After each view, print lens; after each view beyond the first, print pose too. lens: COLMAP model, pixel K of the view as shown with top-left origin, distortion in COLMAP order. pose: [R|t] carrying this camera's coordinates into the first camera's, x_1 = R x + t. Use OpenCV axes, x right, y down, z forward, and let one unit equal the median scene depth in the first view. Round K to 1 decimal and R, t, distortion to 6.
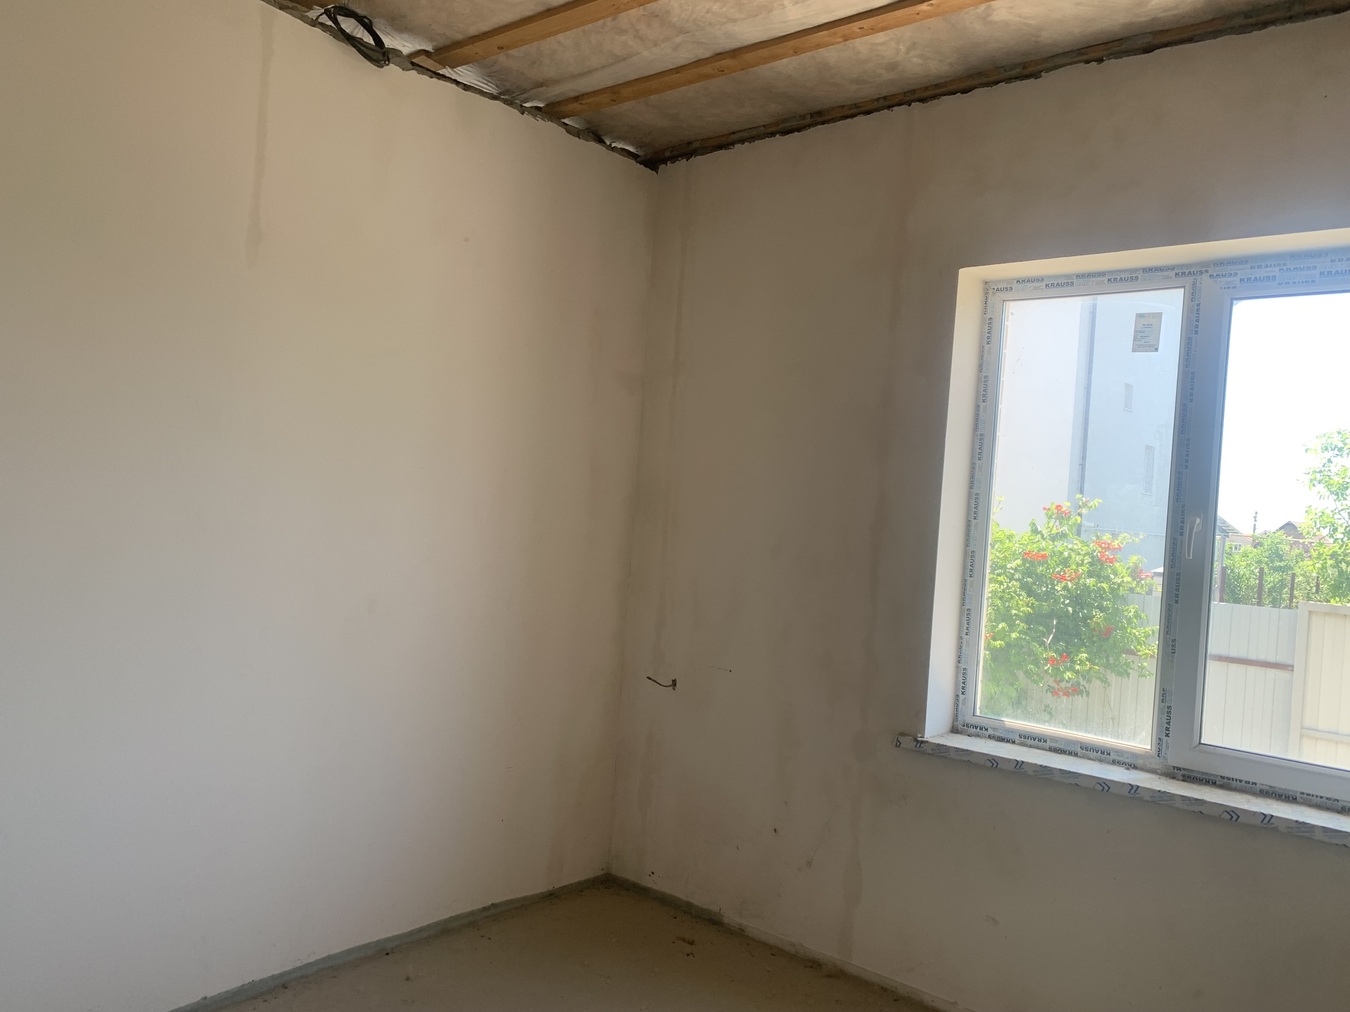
lens RADIAL K [[1044.4, 0, 657.7], [0, 1044.4, 522.5], [0, 0, 1]] dist [0.033833, -0.036931]
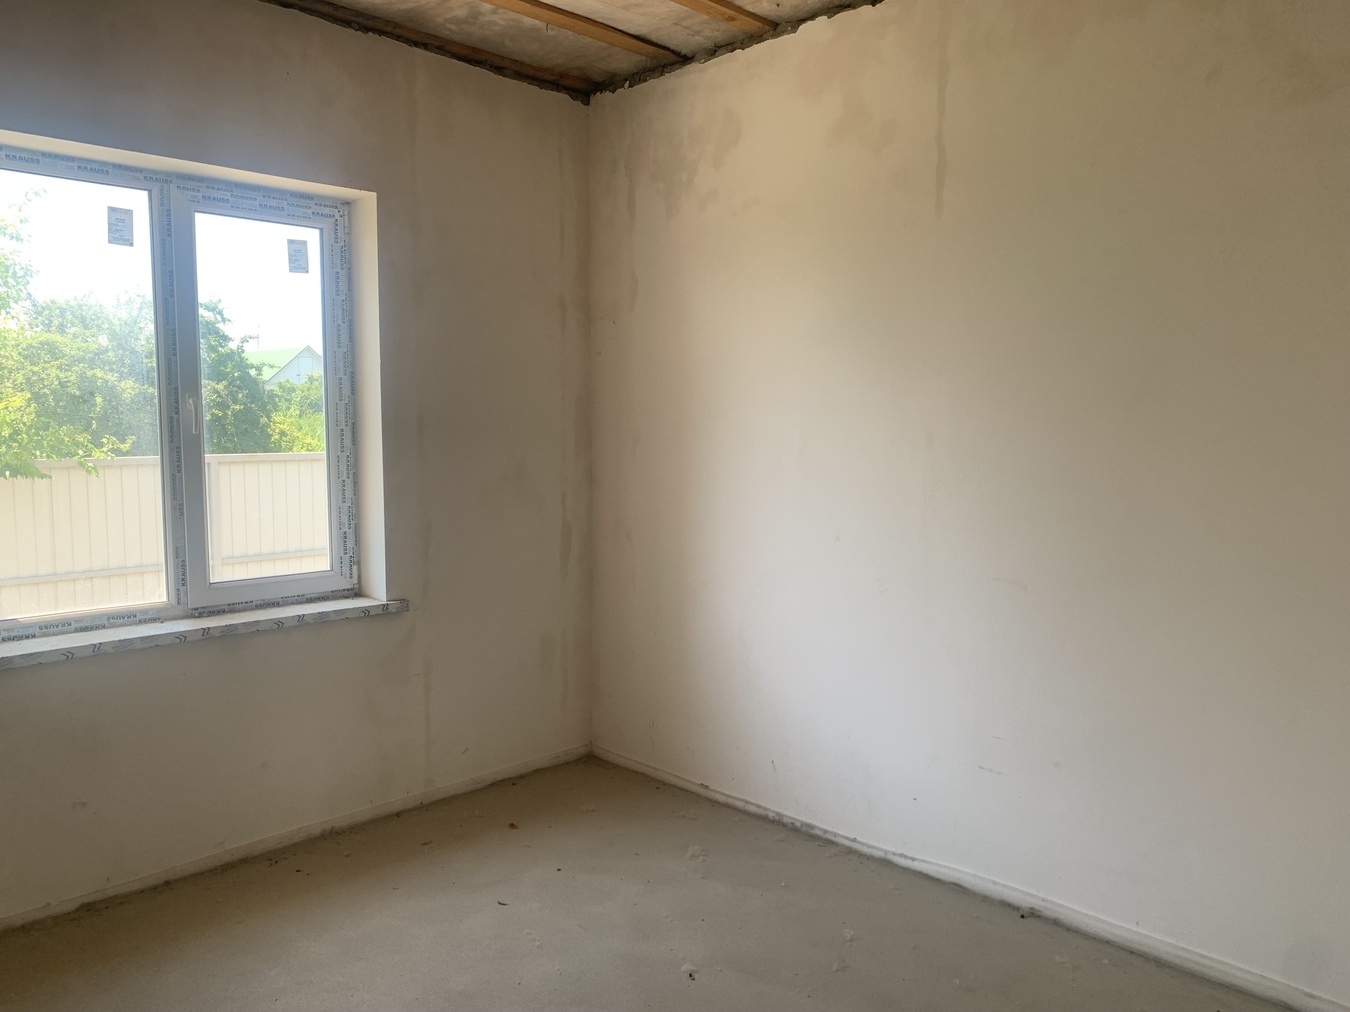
lens RADIAL K [[1044.4, 0, 674.7], [0, 1044.4, 507.1], [0, 0, 1]] dist [0.033833, -0.036931]
pose [[0.072060, -0.160693, 0.984371, -0.616304], [0.011966, 0.987004, 0.160247, -0.064739], [-0.997329, 0.000231, 0.073046, 0.364213]]
